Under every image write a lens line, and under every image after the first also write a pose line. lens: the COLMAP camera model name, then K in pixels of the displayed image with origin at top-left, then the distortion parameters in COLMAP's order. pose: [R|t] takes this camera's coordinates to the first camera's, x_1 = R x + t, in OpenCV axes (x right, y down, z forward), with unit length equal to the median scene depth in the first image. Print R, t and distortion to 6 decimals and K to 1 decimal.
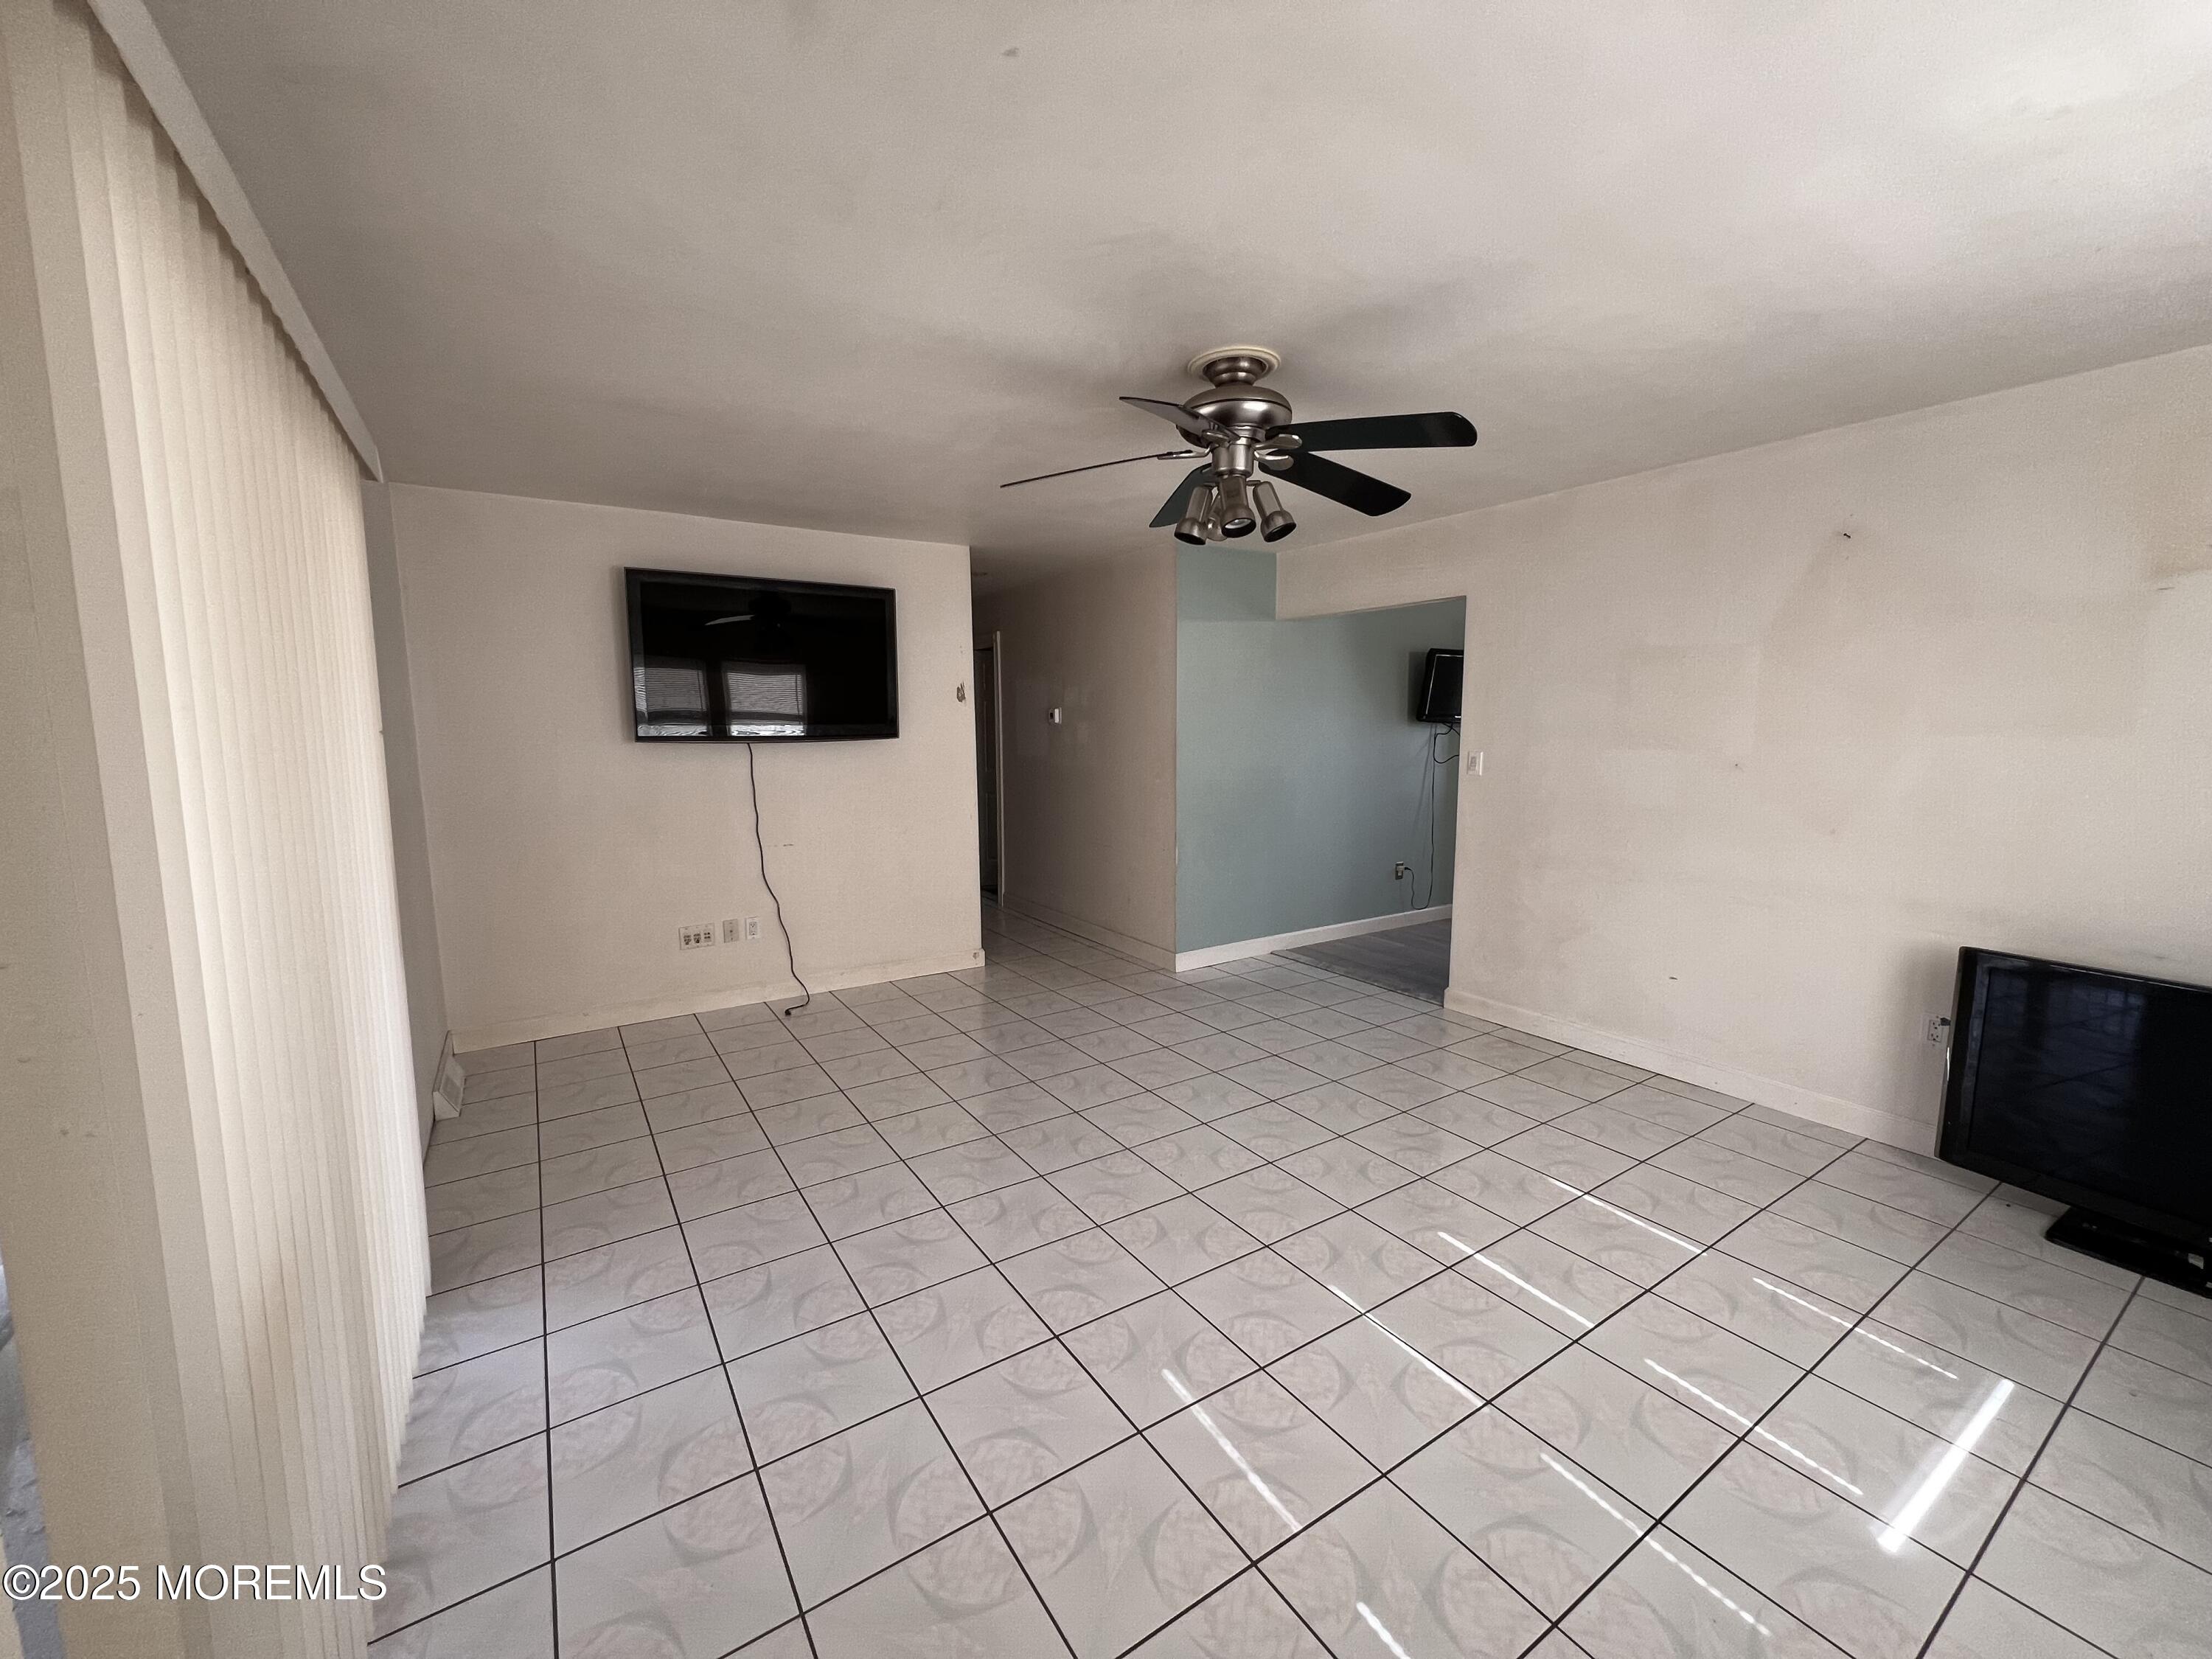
lens RADIAL K [[886.5, 0, 1104.1], [0, 886.5, 832.1], [0, 0, 1]] dist [0.018407, -0.000336]
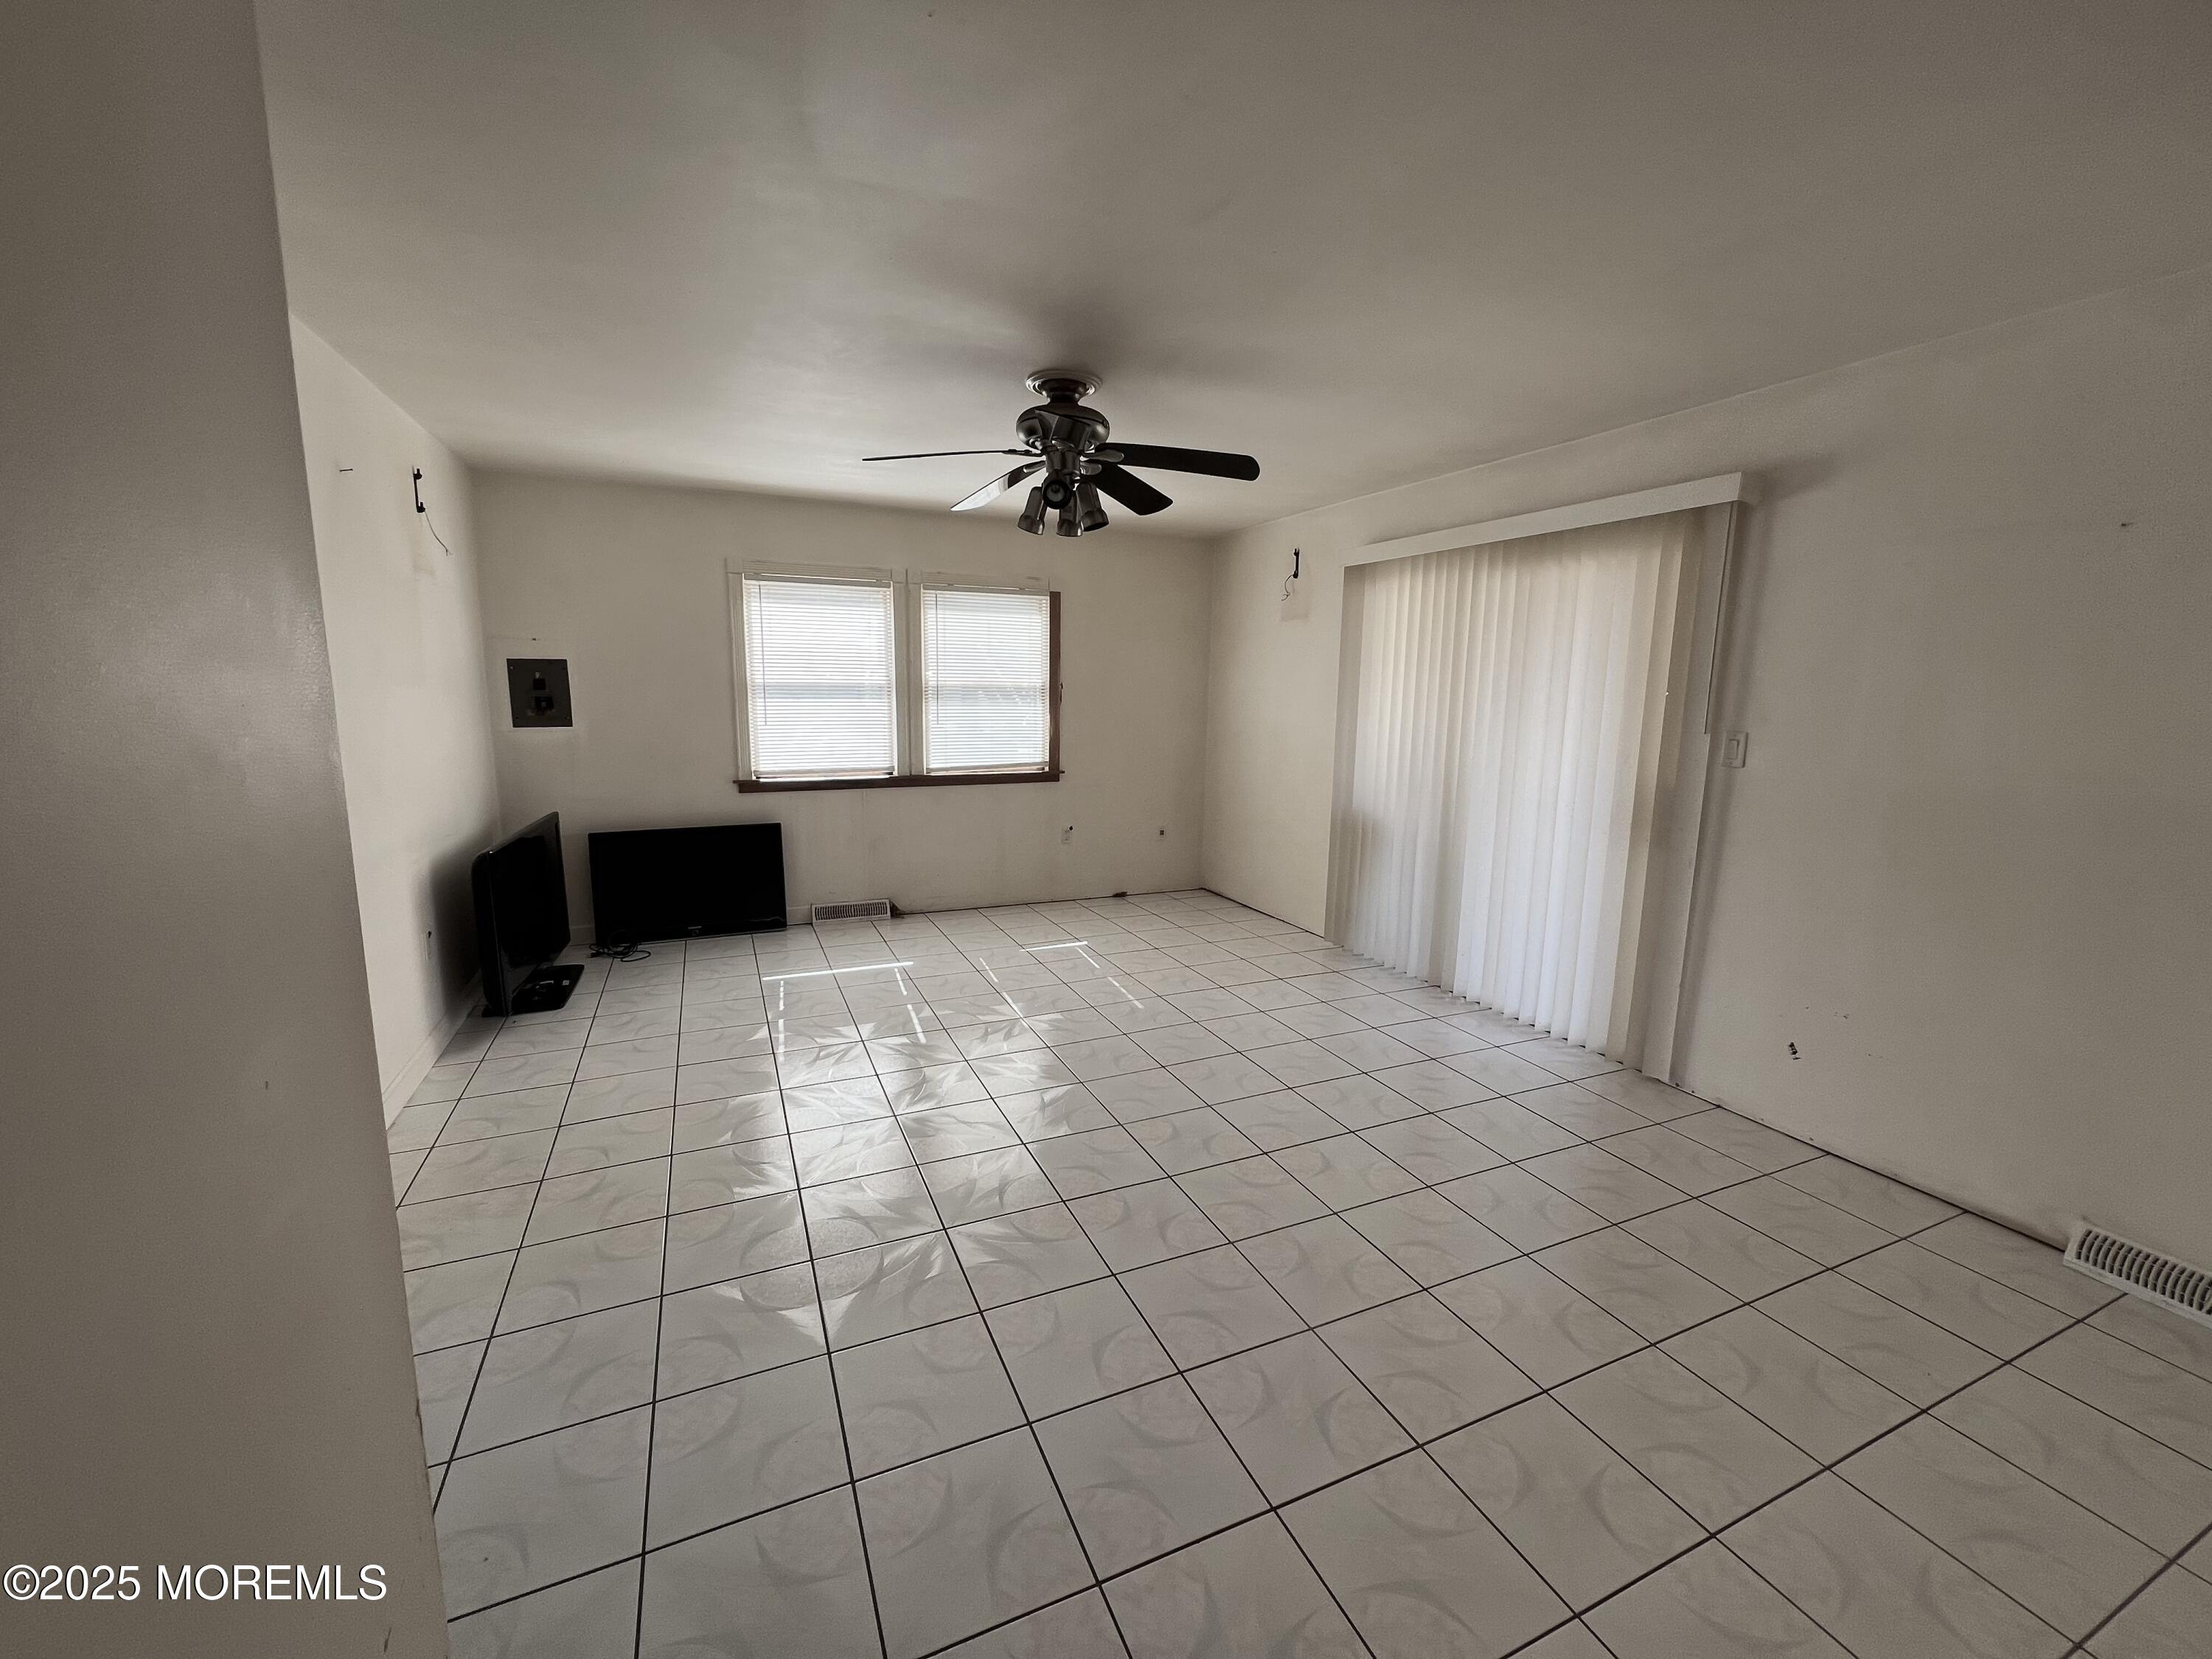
lens RADIAL K [[886.5, 0, 1099.7], [0, 886.5, 830.6], [0, 0, 1]] dist [0.018407, -0.000336]
pose [[0.985712, 0.051399, -0.160404, -0.020404], [-0.044250, 0.997875, 0.047831, -0.015996], [0.162522, -0.040049, 0.985892, 0.142045]]
